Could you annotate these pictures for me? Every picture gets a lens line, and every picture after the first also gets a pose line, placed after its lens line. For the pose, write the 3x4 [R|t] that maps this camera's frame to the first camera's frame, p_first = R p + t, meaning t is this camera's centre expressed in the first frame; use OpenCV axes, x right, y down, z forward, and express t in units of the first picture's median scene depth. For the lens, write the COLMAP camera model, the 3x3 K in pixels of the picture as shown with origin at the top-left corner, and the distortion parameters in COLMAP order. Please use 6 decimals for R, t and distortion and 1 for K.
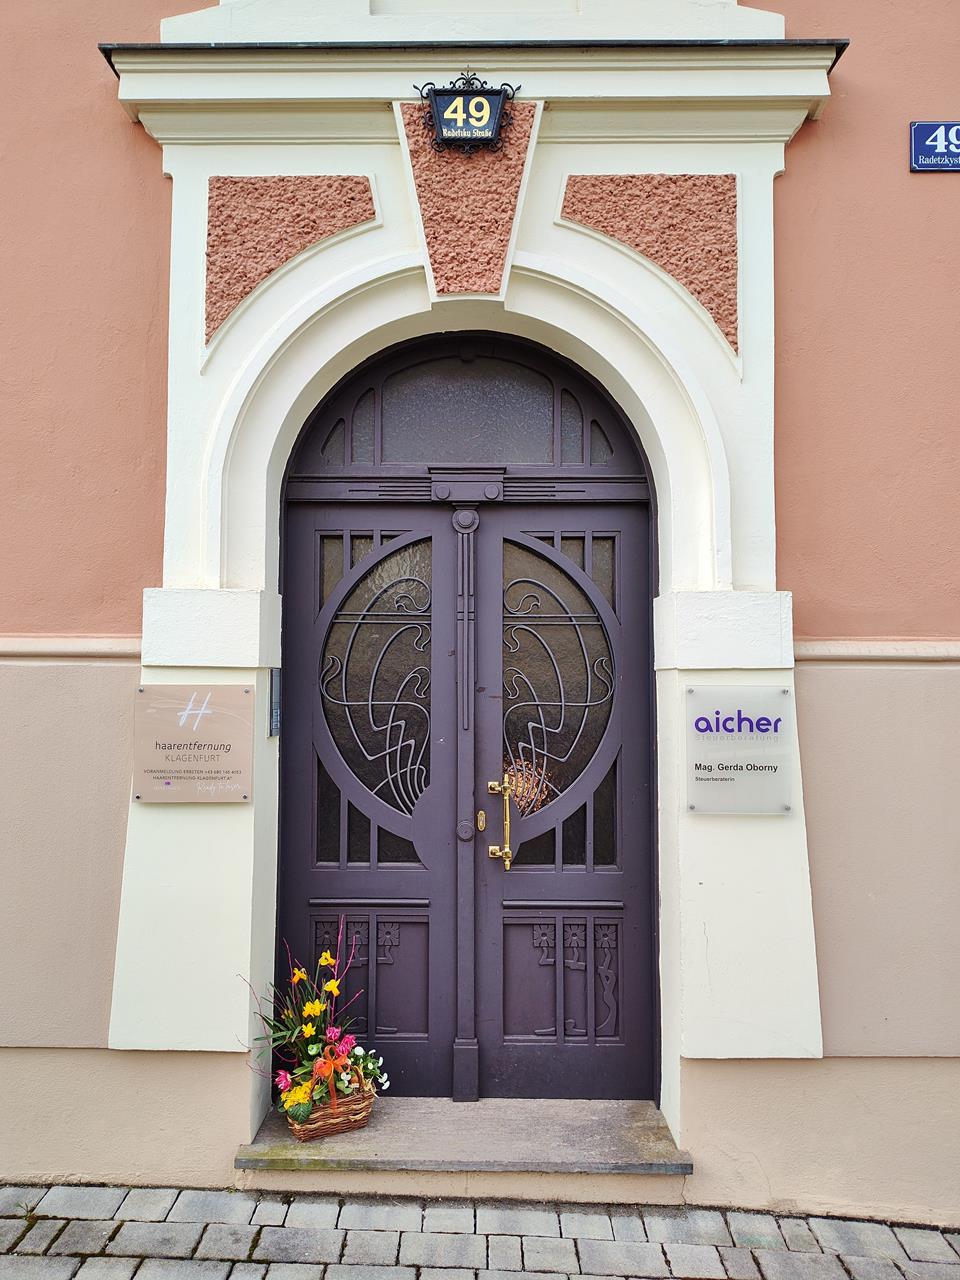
lens RADIAL K [[852.0, 0, 480.0], [0, 852.0, 640.0], [0, 0, 1]] dist [-0.002783, -0.000448]
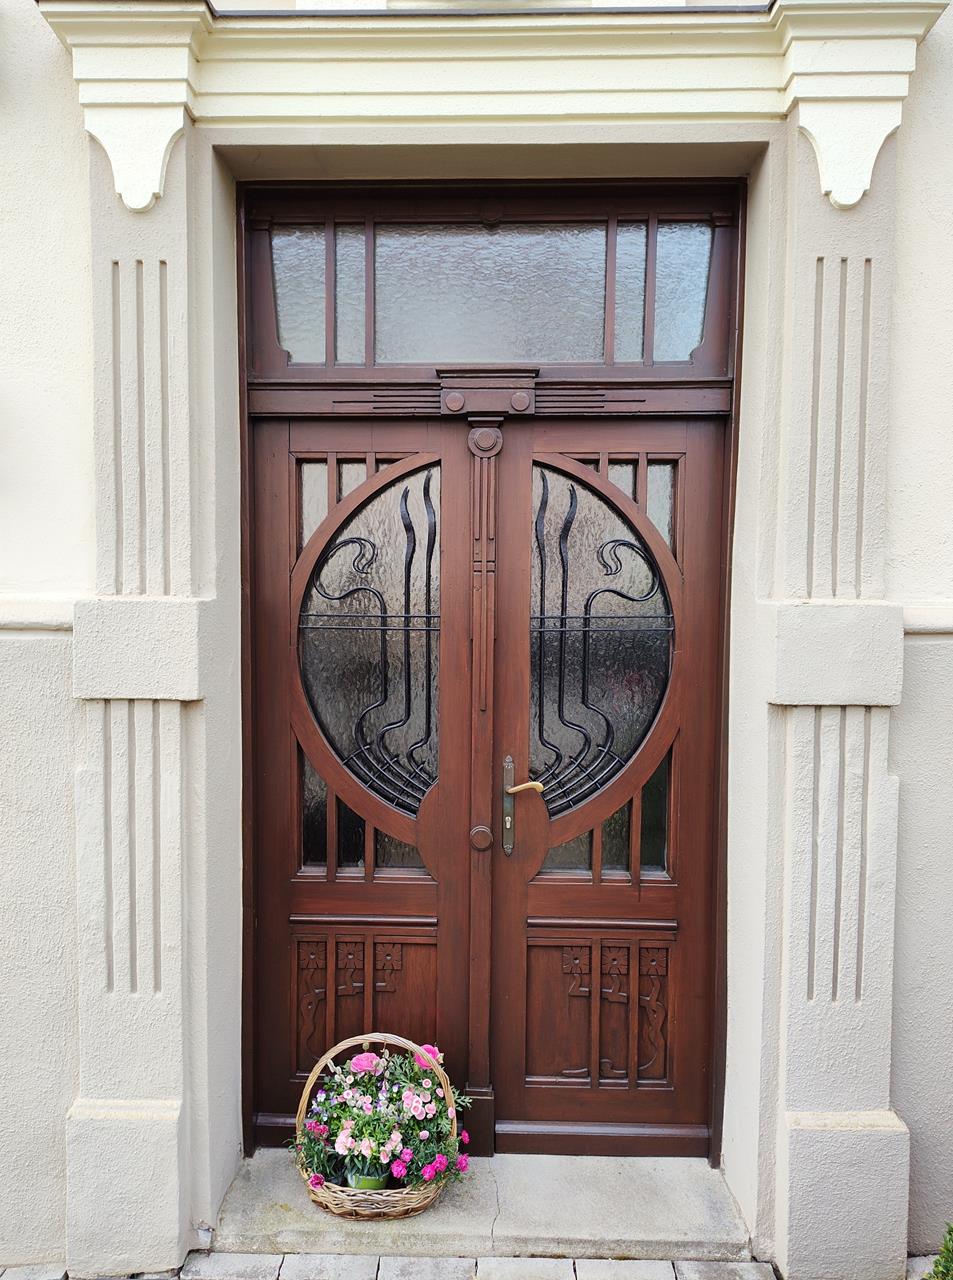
lens RADIAL K [[866.3, 0, 476.5], [0, 866.3, 640.0], [0, 0, 1]] dist [0.005725, 0.001187]
pose [[0.998923, 0.012802, -0.044603, 0.012289], [-0.008495, 0.995400, 0.095433, -0.035155], [0.045619, -0.094951, 0.994436, 0.202834]]
